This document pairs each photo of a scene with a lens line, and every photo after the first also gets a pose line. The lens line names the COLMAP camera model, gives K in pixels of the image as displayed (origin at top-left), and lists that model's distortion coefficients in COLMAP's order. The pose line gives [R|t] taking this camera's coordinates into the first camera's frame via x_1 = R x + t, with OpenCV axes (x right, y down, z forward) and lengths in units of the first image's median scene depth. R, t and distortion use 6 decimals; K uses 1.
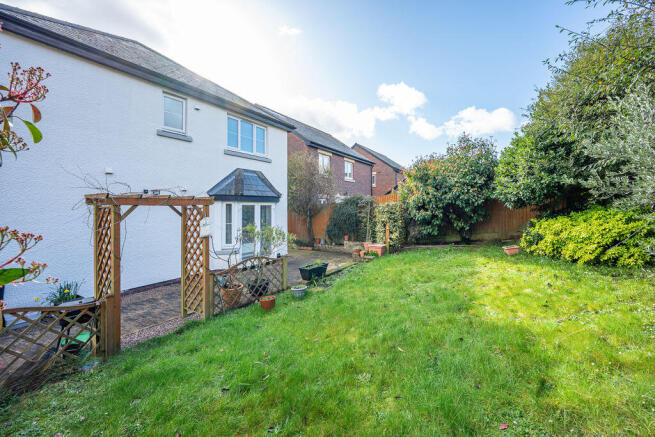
lens RADIAL K [[267.5, 0, 328.0], [0, 267.5, 205.3], [0, 0, 1]] dist [0.000490, 0.000107]
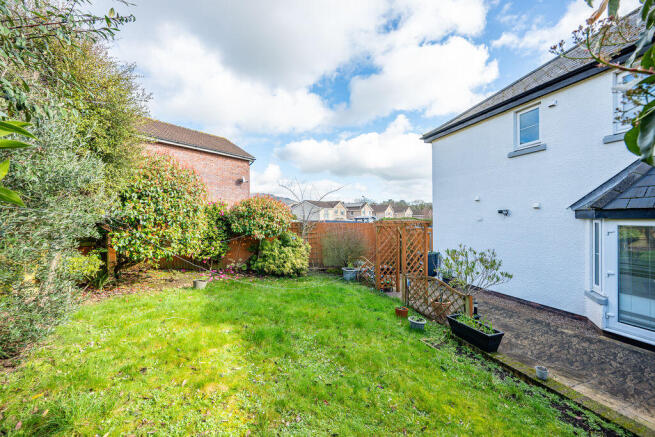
lens RADIAL K [[260.7, 0, 327.5], [0, 260.7, 218.5], [0, 0, 1]] dist [-0.001392, -0.000005]
pose [[-0.618208, 0.014708, -0.785877, 0.499446], [0.023134, 0.999732, 0.000513, -0.030352], [0.785674, -0.017863, -0.618382, 0.845638]]
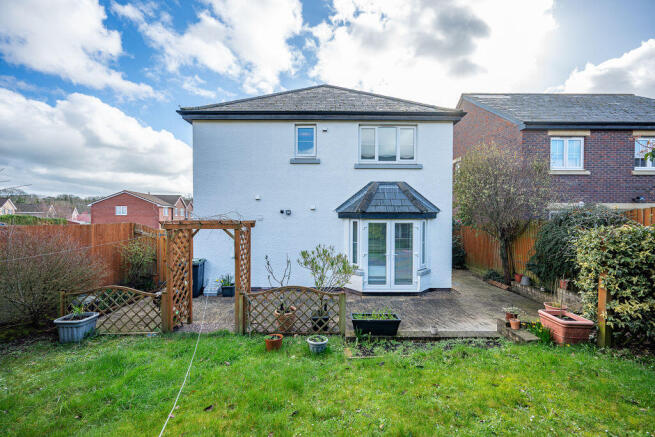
lens RADIAL K [[260.7, 0, 327.5], [0, 260.7, 218.5], [0, 0, 1]] dist [-0.001392, -0.000005]
pose [[0.547102, 0.018308, -0.836866, 0.335208], [0.002861, 0.999714, 0.023741, -0.036889], [0.837061, -0.015383, 0.546893, 0.398096]]
